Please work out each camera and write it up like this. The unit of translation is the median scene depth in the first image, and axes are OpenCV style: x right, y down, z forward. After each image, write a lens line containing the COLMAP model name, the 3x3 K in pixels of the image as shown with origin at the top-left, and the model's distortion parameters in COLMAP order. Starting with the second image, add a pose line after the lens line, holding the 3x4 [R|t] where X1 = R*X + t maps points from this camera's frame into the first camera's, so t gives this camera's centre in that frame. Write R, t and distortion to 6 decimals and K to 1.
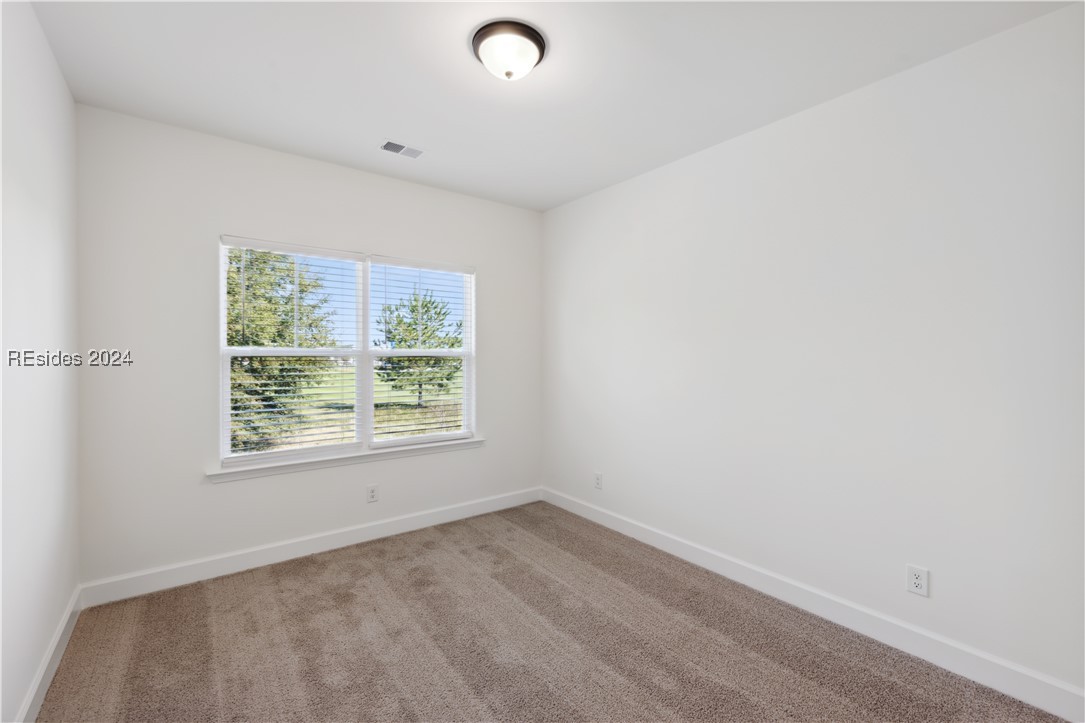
lens RADIAL K [[462.3, 0, 543.7], [0, 462.3, 351.7], [0, 0, 1]] dist [-0.000893, -0.000316]
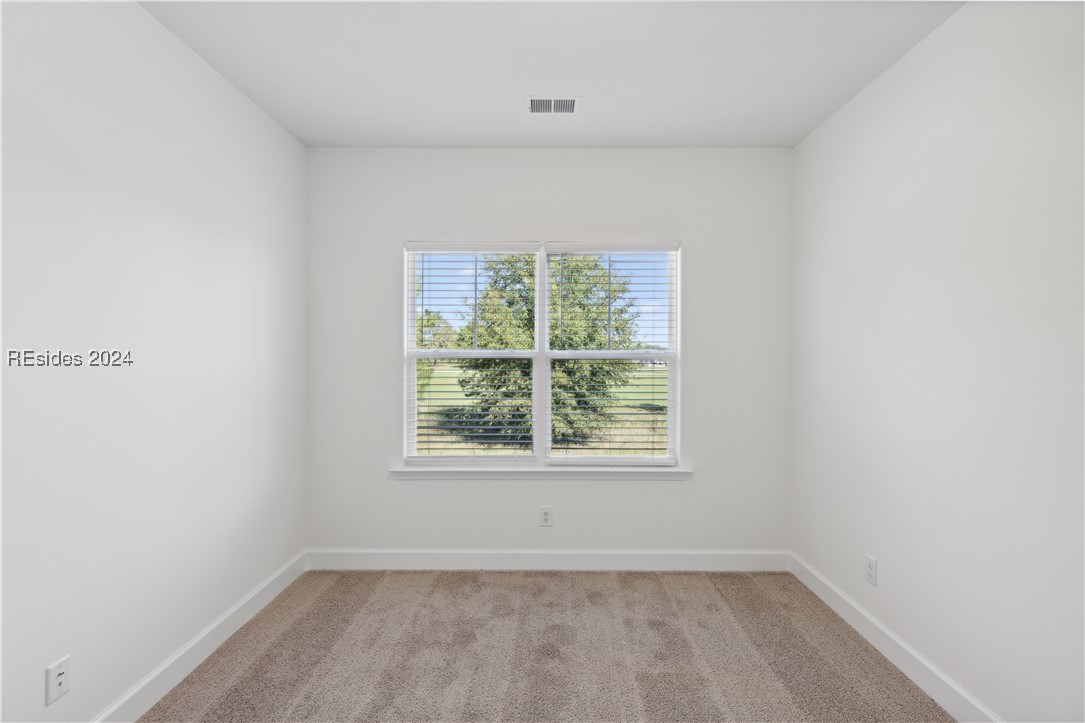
lens RADIAL K [[481.3, 0, 538.8], [0, 481.3, 356.2], [0, 0, 1]] dist [0.003027, 0.000421]
pose [[0.793997, 0.000318, -0.607922, 0.164191], [0.002779, 0.999988, 0.004153, 0.000791], [0.607915, -0.004987, 0.793986, 0.265767]]
